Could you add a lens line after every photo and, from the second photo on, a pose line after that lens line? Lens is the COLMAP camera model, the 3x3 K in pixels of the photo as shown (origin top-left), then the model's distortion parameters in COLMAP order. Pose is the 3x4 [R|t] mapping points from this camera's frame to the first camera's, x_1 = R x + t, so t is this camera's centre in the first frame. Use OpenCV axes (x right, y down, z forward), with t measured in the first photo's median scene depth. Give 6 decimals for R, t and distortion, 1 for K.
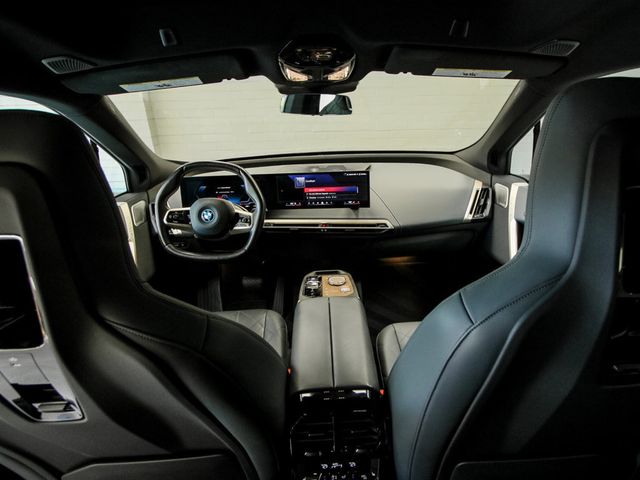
lens RADIAL K [[382.2, 0, 321.2], [0, 382.2, 251.2], [0, 0, 1]] dist [-0.028227, -0.000364]
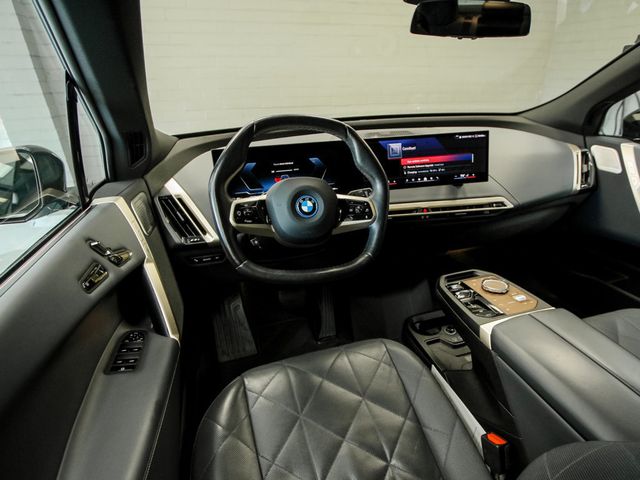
lens RADIAL K [[382.2, 0, 321.2], [0, 382.2, 251.2], [0, 0, 1]] dist [-0.028227, -0.000364]
pose [[0.962961, -0.102481, 0.249405, -0.376539], [0.095000, 0.994596, 0.041883, -0.040256], [-0.252349, -0.016638, 0.967493, 0.358570]]
